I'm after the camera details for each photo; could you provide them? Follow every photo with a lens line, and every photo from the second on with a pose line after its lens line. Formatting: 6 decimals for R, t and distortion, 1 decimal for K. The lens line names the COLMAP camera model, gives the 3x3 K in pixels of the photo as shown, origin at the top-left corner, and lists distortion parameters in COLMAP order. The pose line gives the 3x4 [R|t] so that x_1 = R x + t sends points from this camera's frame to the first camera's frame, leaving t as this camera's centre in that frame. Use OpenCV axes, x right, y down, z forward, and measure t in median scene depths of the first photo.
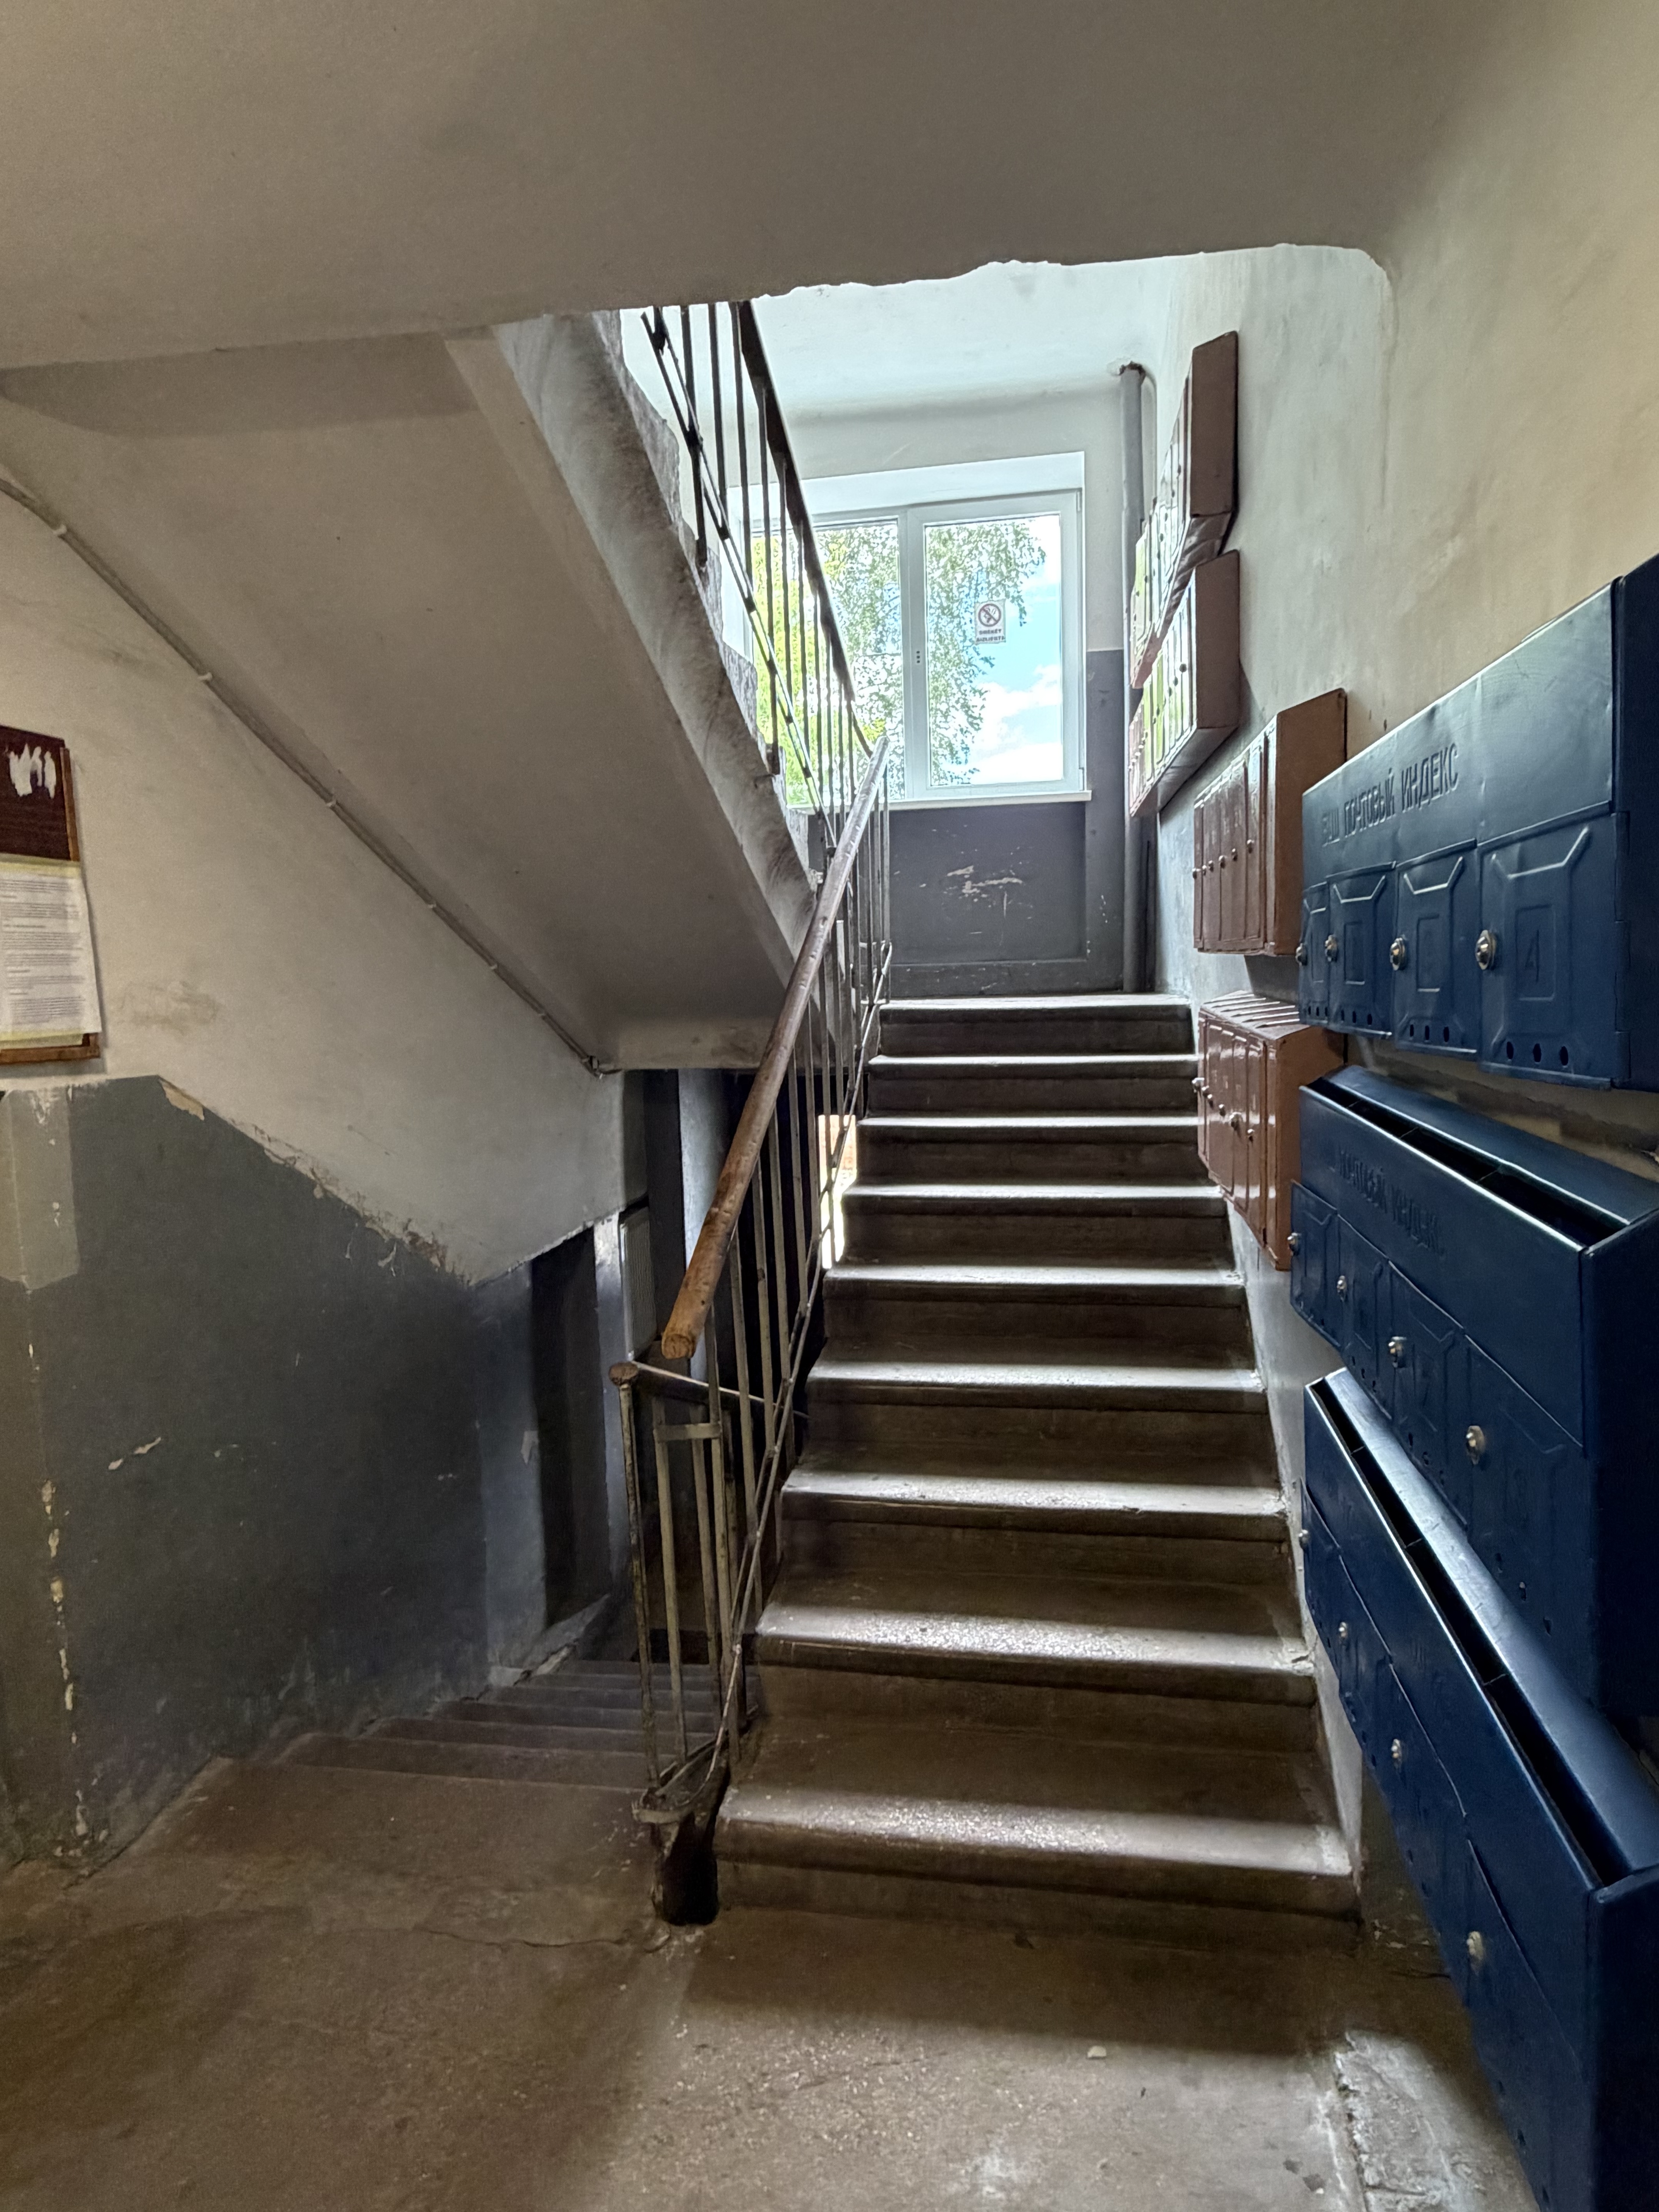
lens RADIAL K [[1237.3, 0, 836.1], [0, 1237.3, 1109.5], [0, 0, 1]] dist [-0.006488, -0.001517]
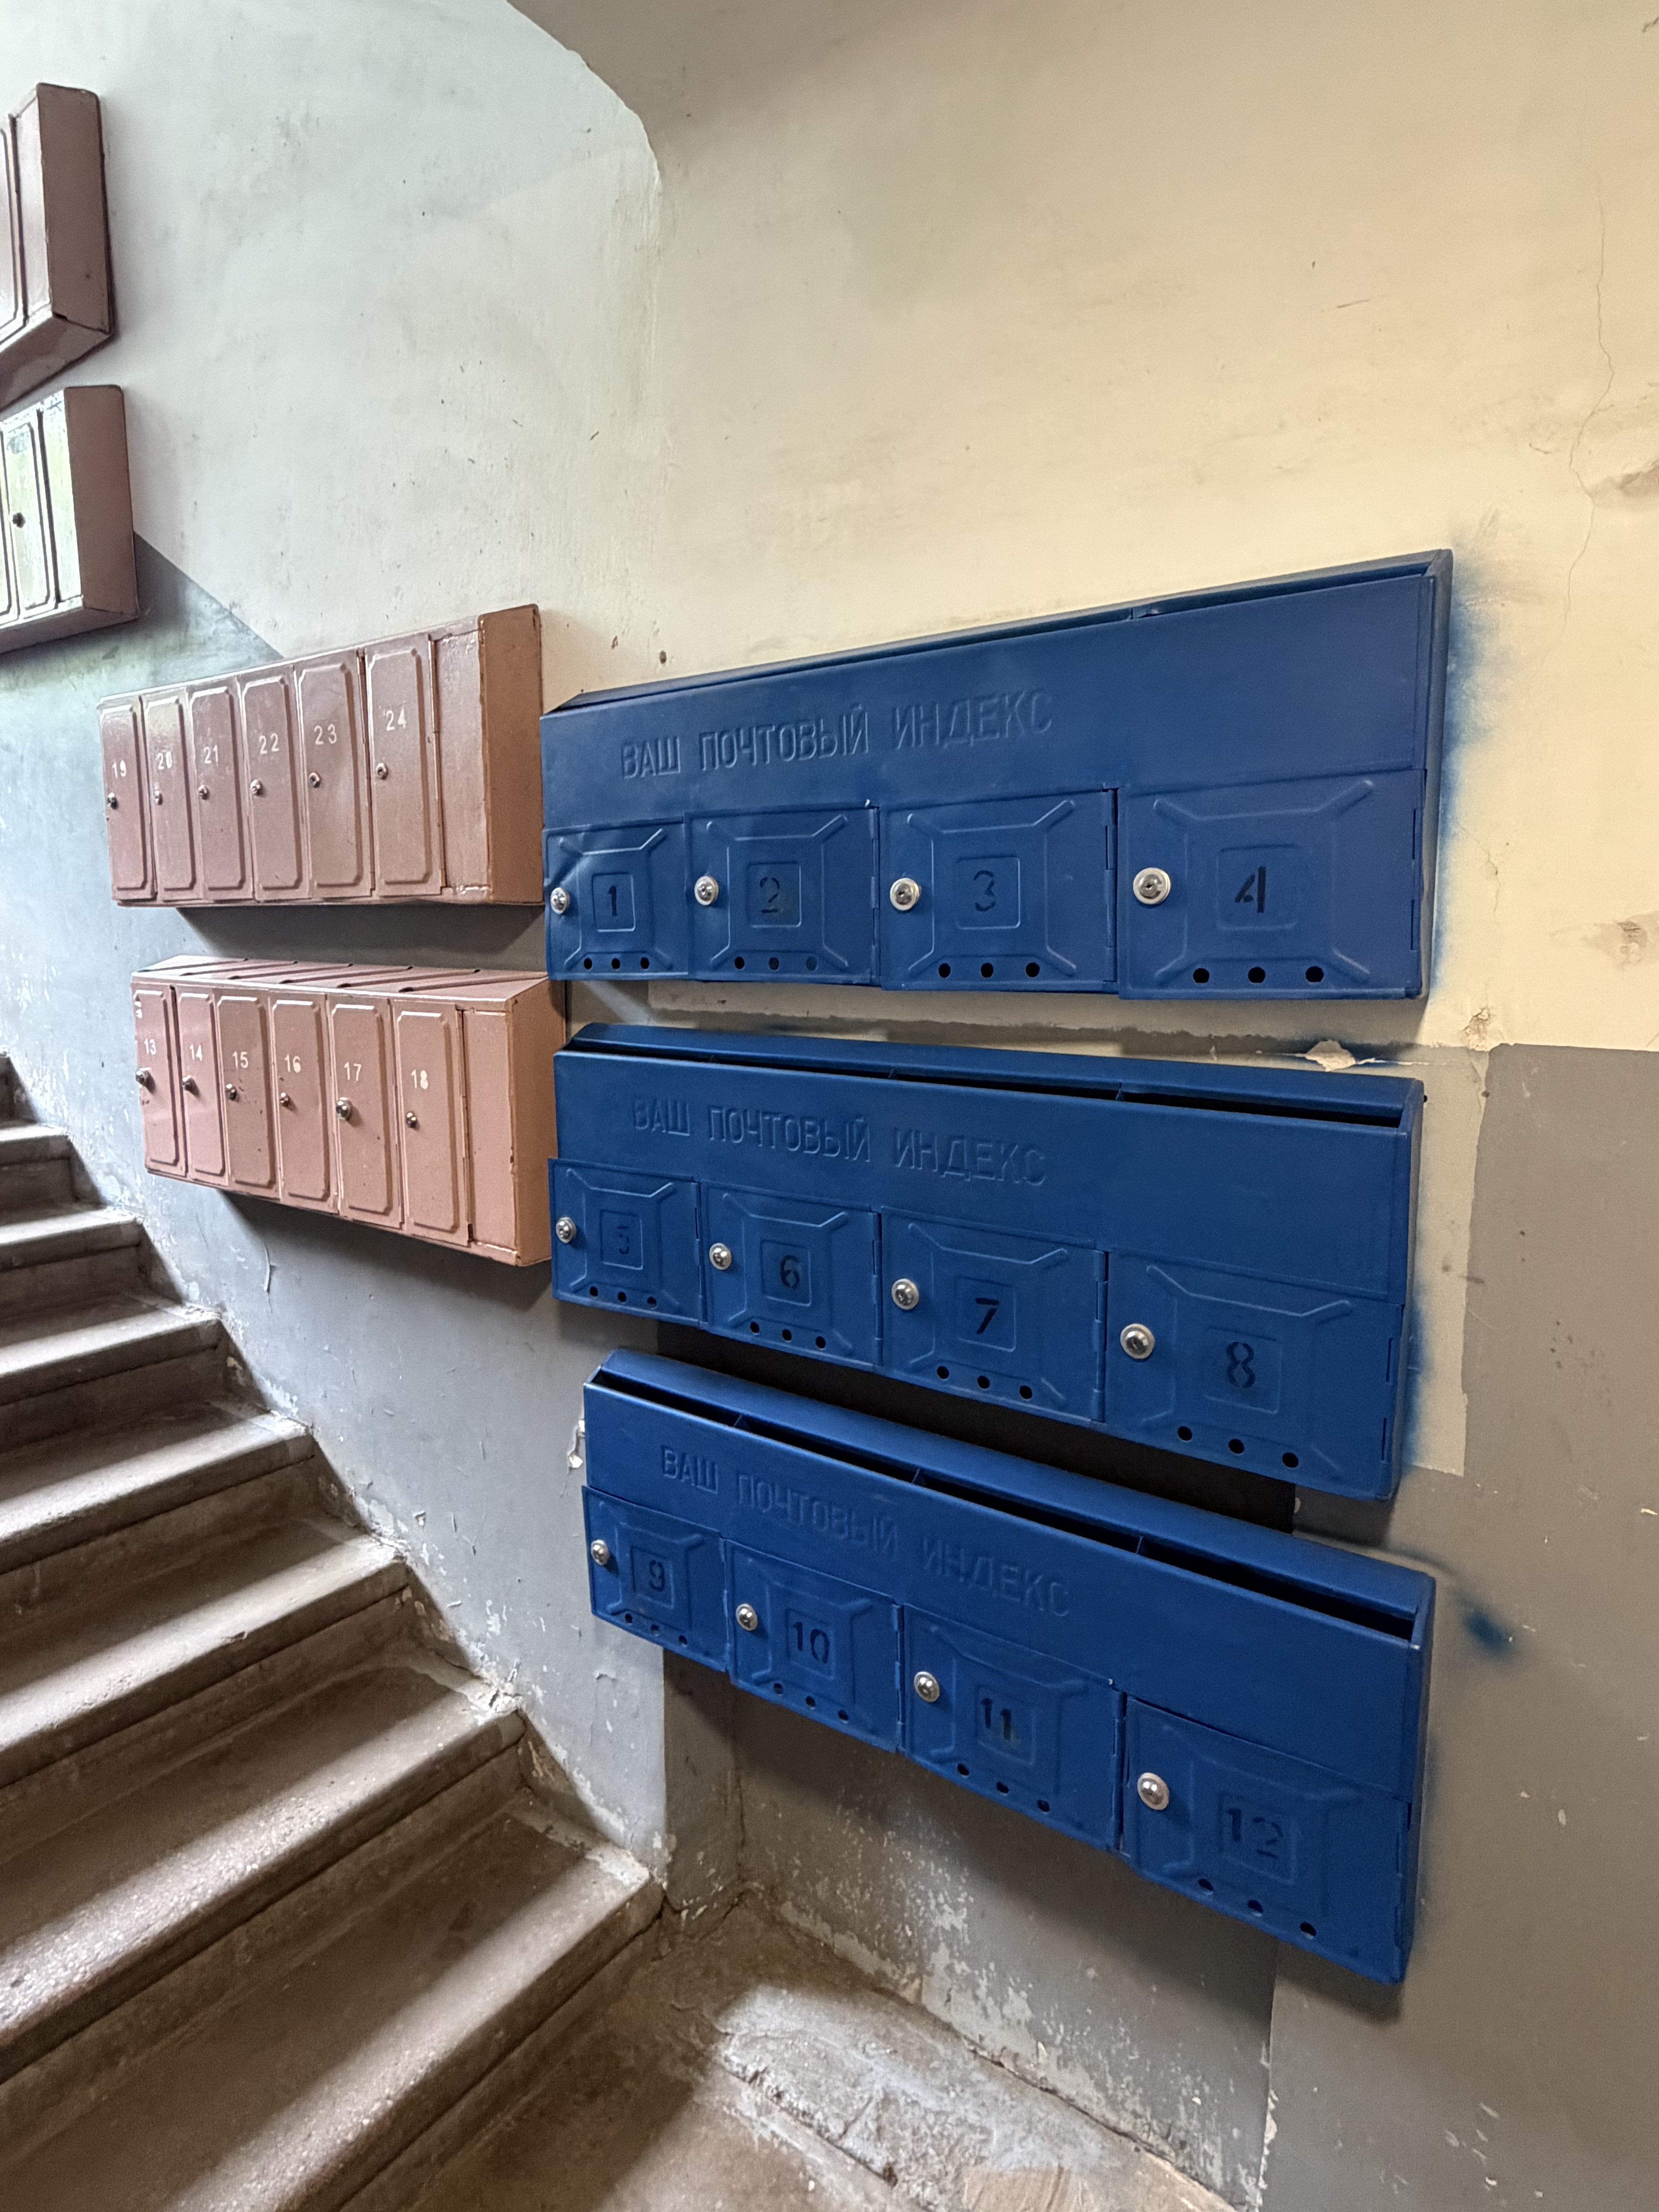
lens RADIAL K [[1237.3, 0, 829.4], [0, 1237.3, 1091.7], [0, 0, 1]] dist [-0.006488, -0.001517]
pose [[0.444681, -0.094513, 0.890689, -0.305126], [0.097264, 0.993632, 0.056878, -0.019858], [-0.890392, 0.061339, 0.451042, 0.403390]]
